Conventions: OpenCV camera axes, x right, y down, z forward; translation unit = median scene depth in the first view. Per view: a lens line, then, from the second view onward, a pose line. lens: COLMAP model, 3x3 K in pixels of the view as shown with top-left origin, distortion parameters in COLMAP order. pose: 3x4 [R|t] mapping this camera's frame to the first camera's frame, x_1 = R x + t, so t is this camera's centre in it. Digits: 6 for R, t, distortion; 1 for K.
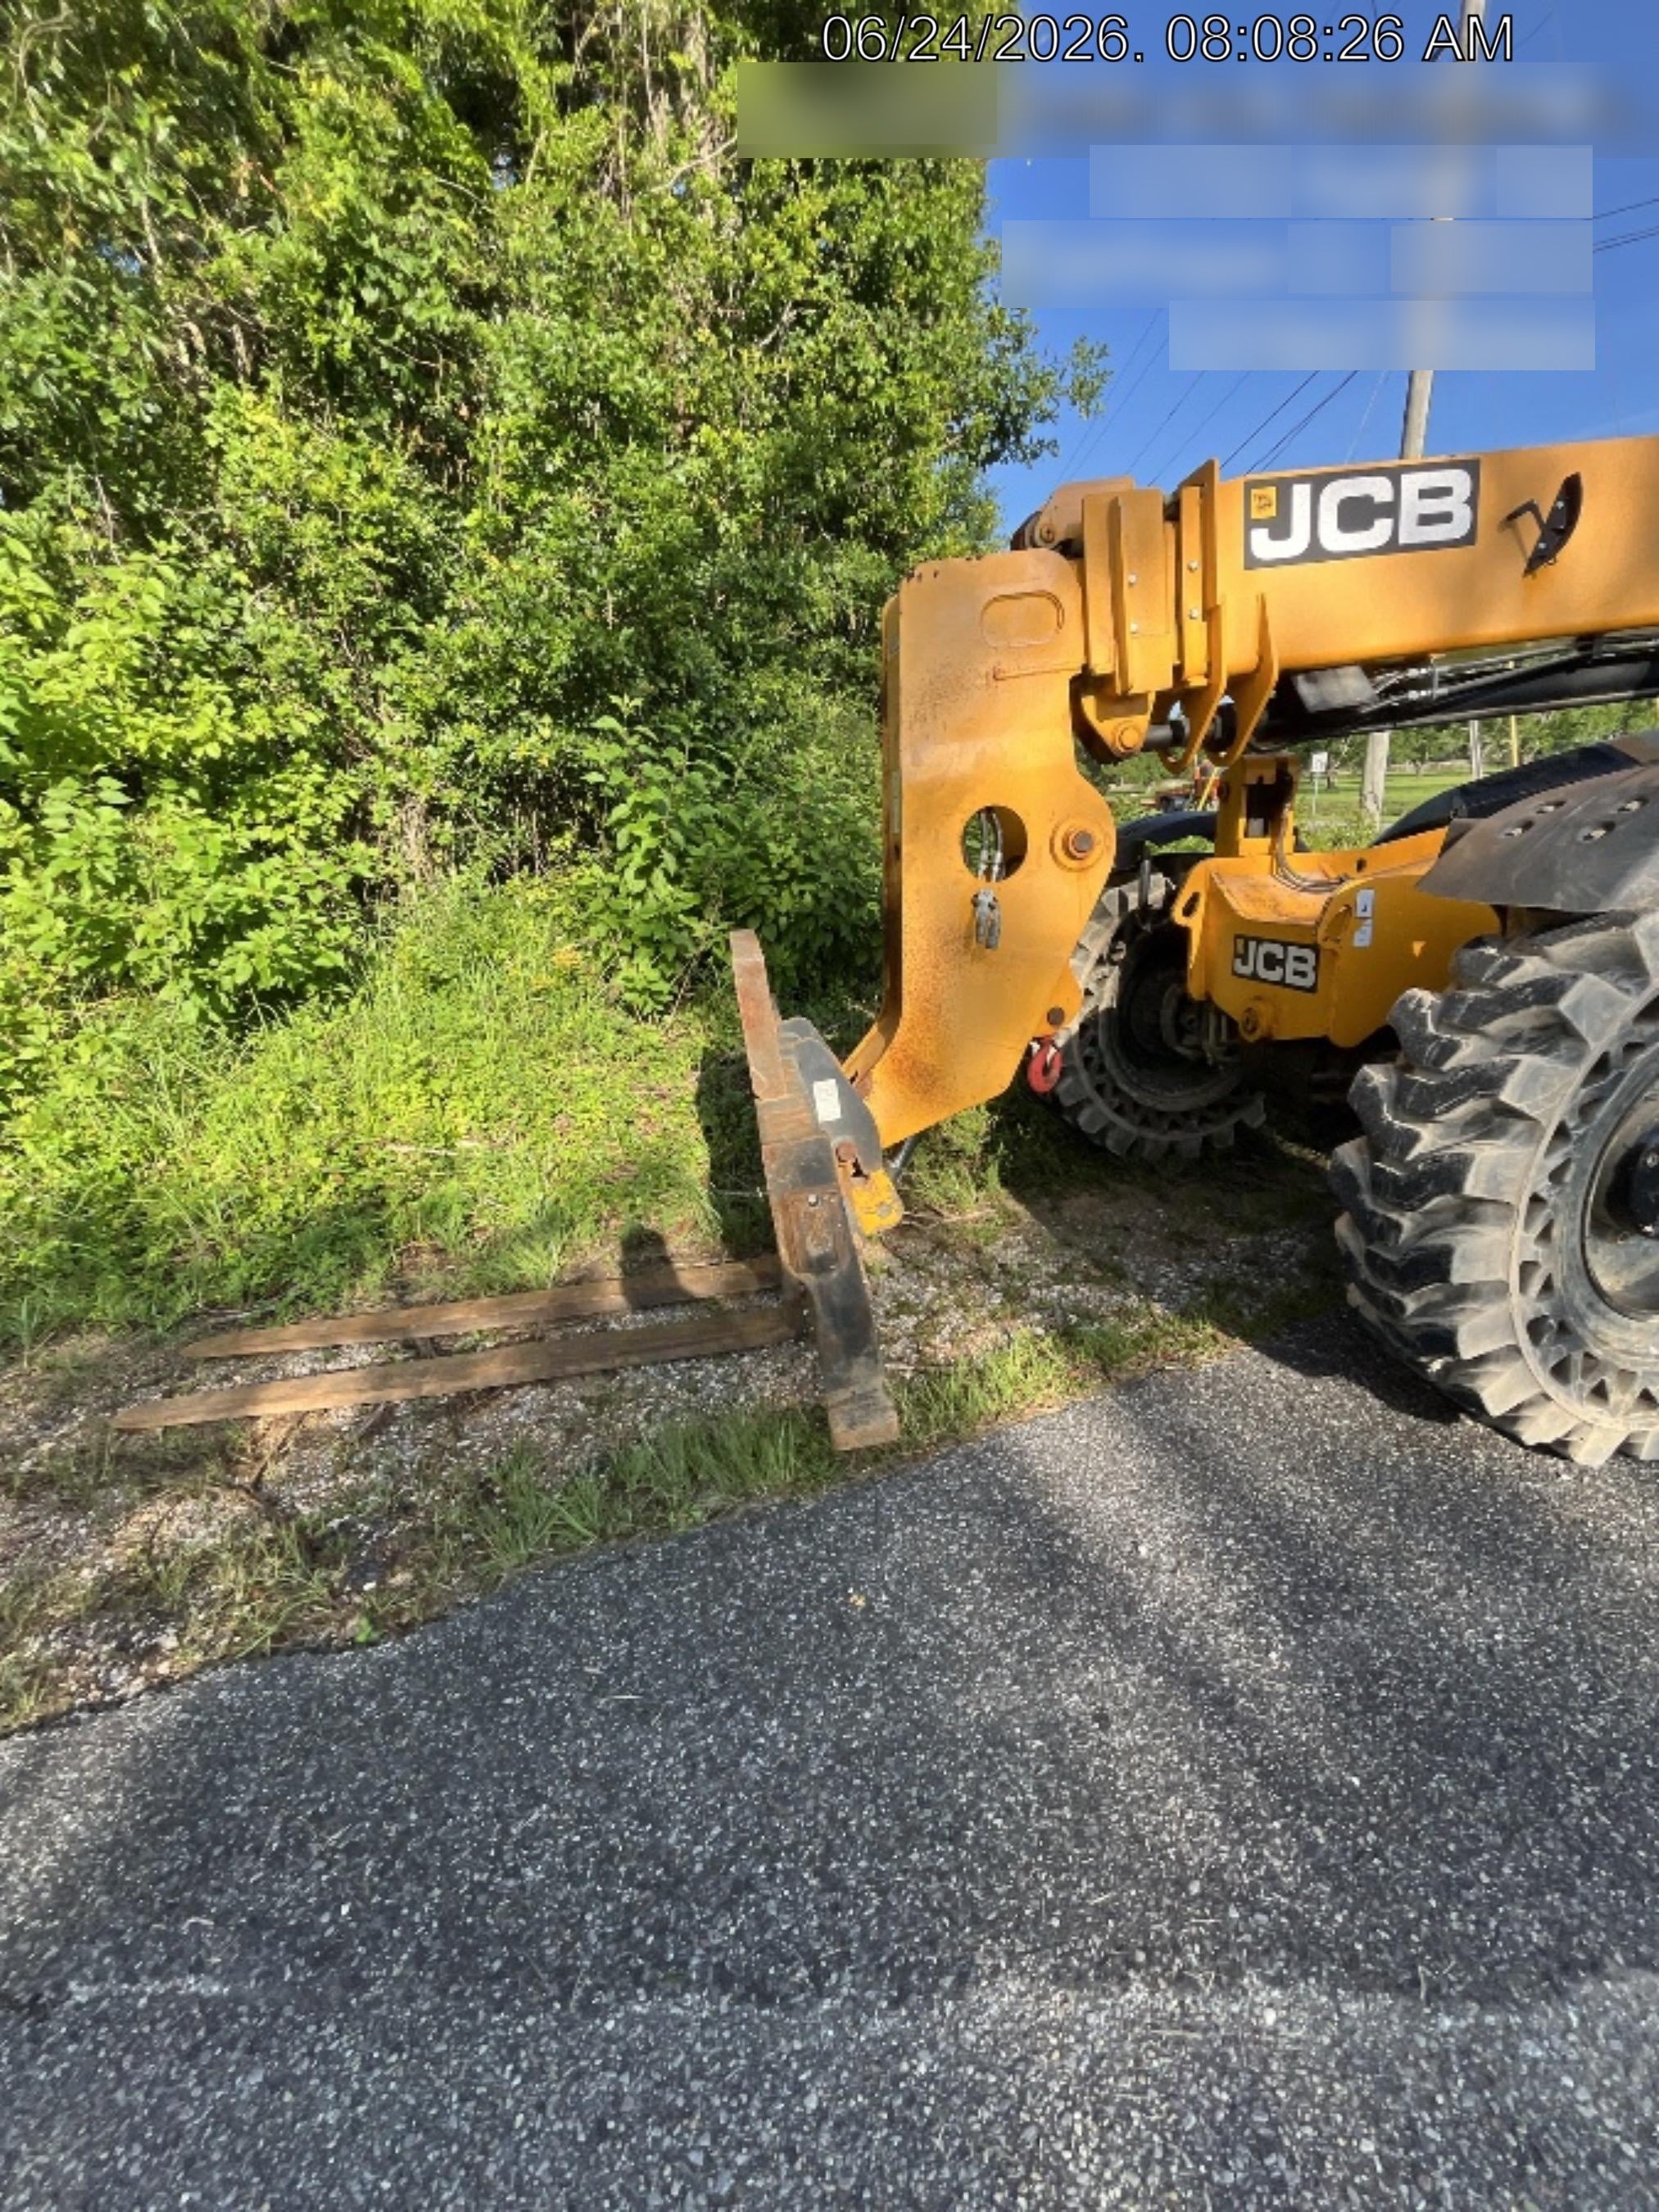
lens RADIAL K [[899.8, 0, 832.2], [0, 899.8, 1102.9], [0, 0, 1]] dist [-0.009228, 0.001926]
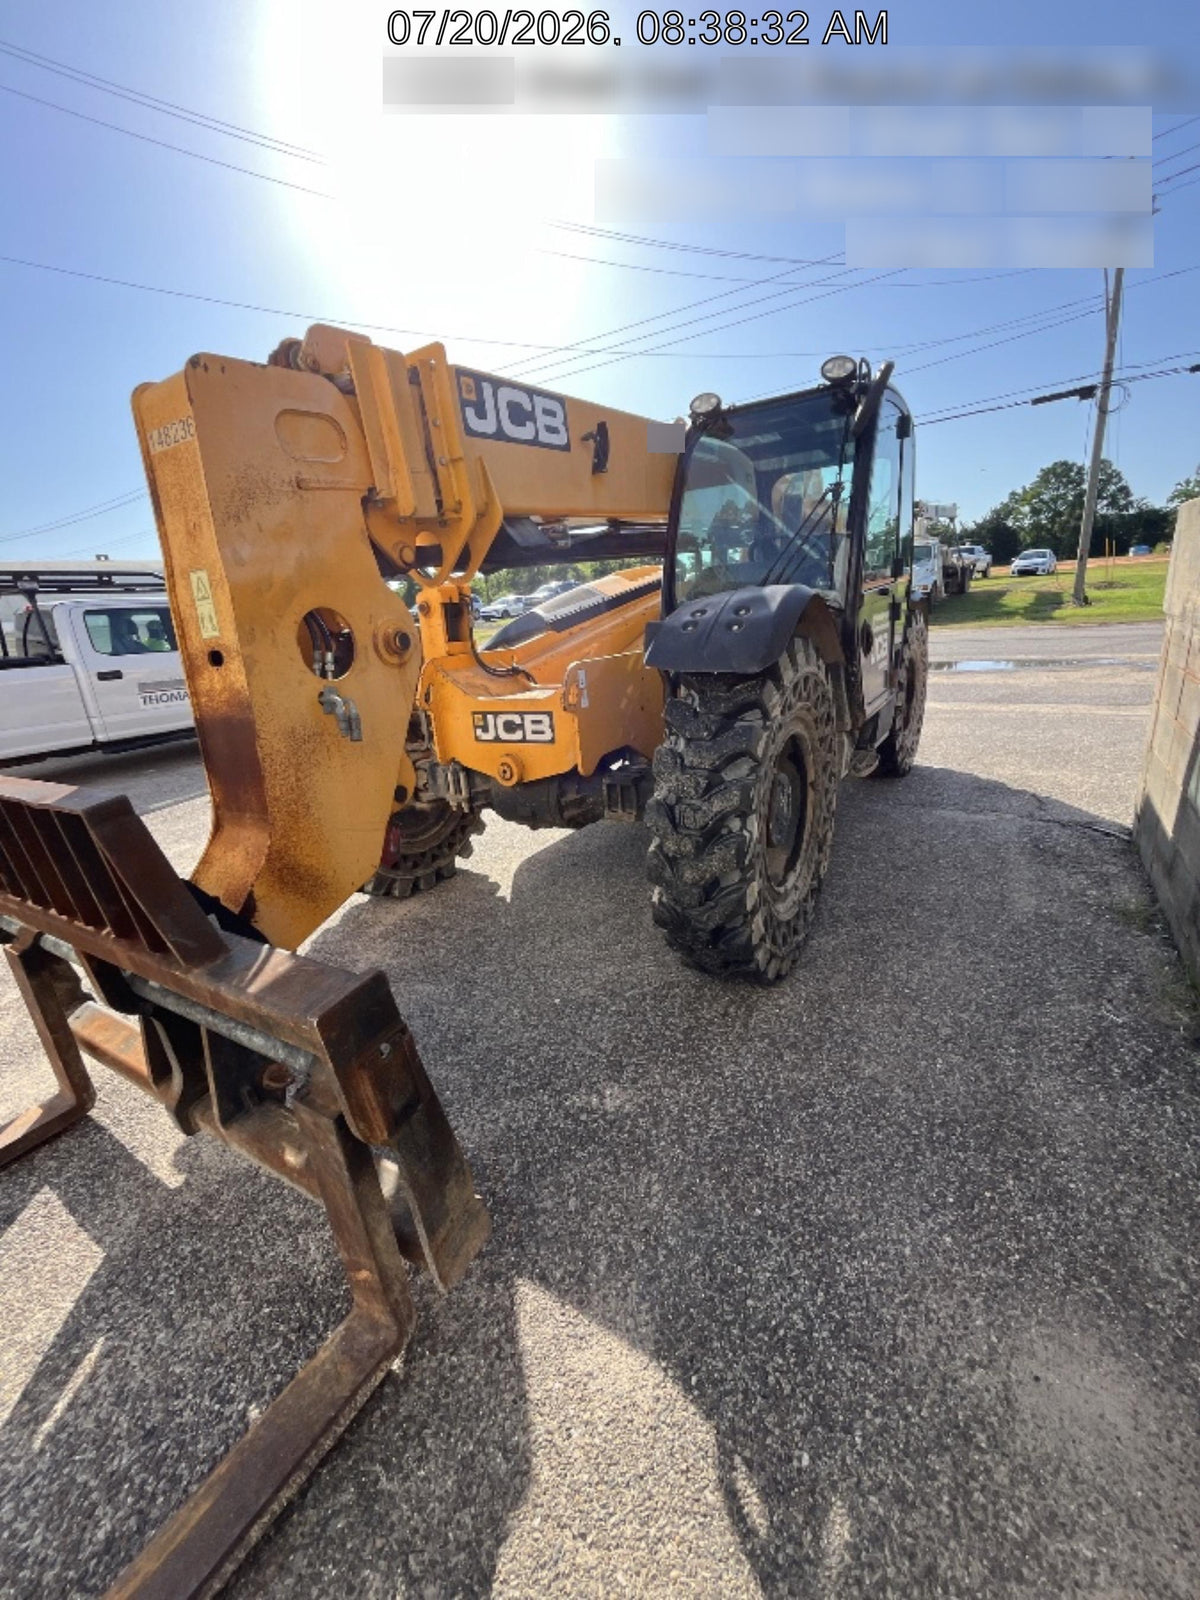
lens RADIAL K [[650.8, 0, 600.4], [0, 650.8, 801.1], [0, 0, 1]] dist [-0.009228, 0.001926]
pose [[0.628982, -0.198974, 0.751526, -0.220768], [0.251984, 0.966683, 0.045043, -0.065897], [-0.735449, 0.161041, 0.658164, 0.295186]]
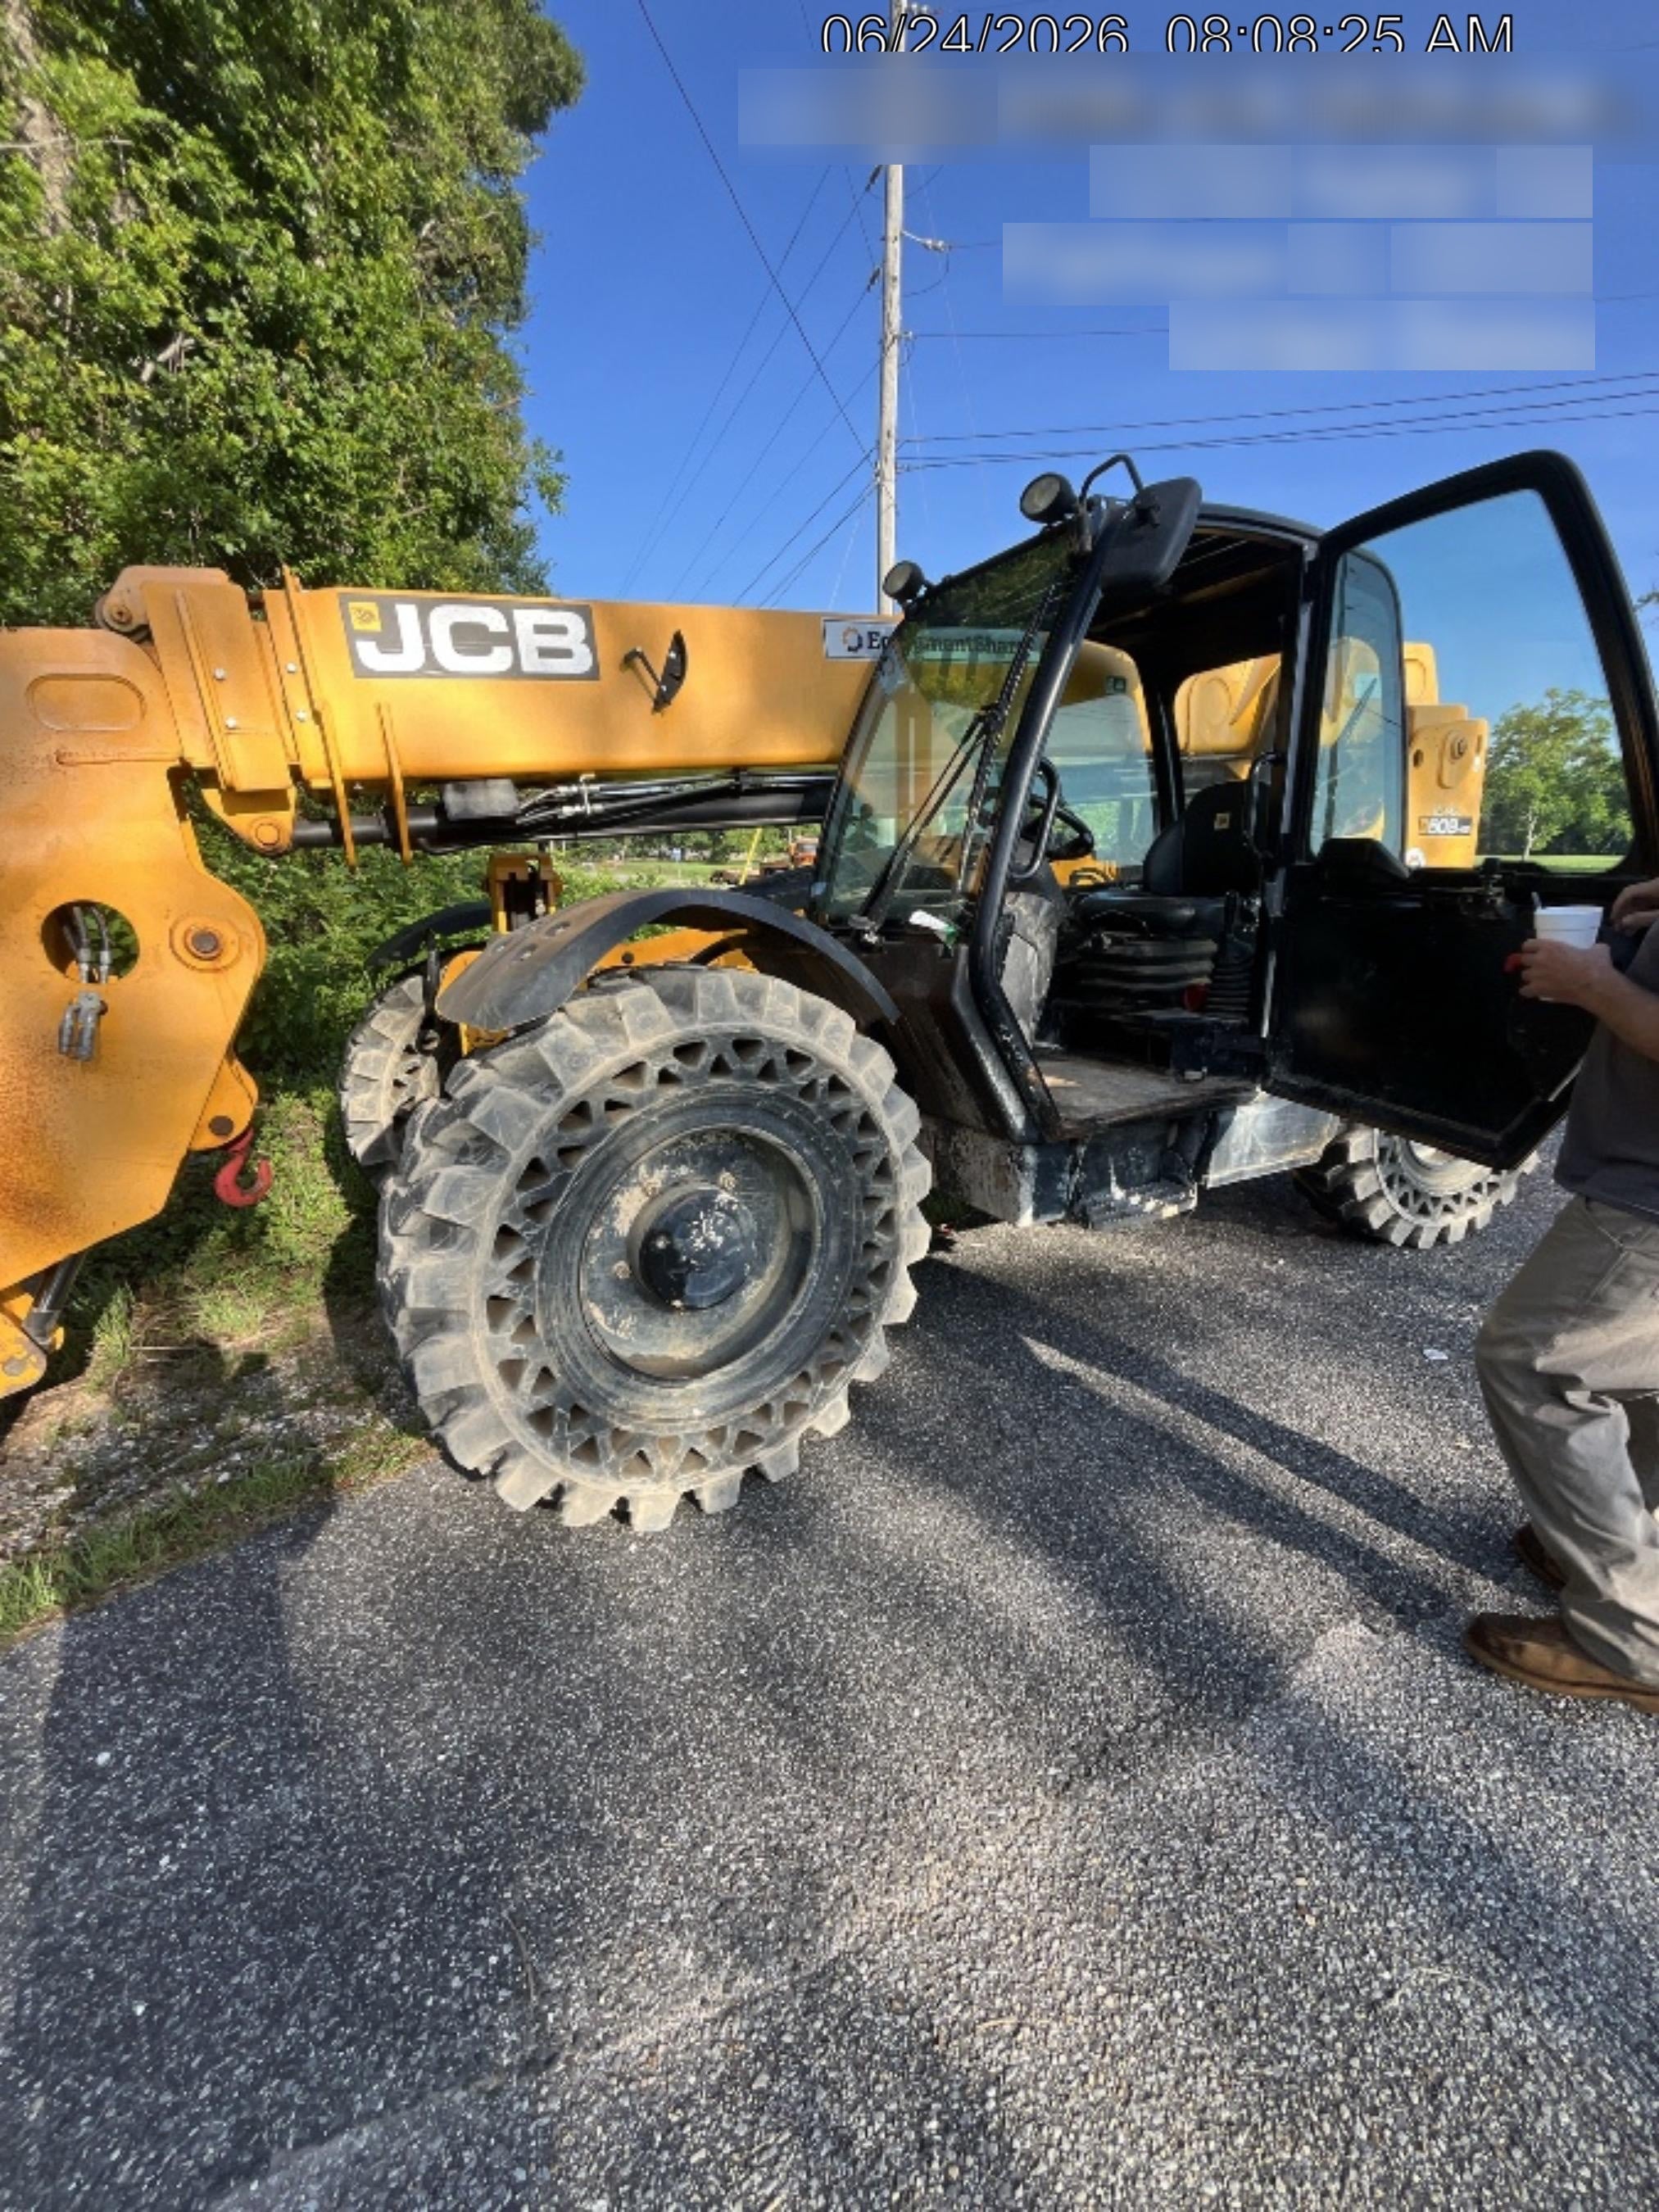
lens RADIAL K [[899.8, 0, 820.3], [0, 899.8, 1107.1], [0, 0, 1]] dist [-0.009228, 0.001926]
pose [[0.924758, -0.054528, 0.376628, 0.502969], [0.078087, 0.995812, -0.047559, -0.025056], [-0.372457, 0.073390, 0.925143, -0.084477]]
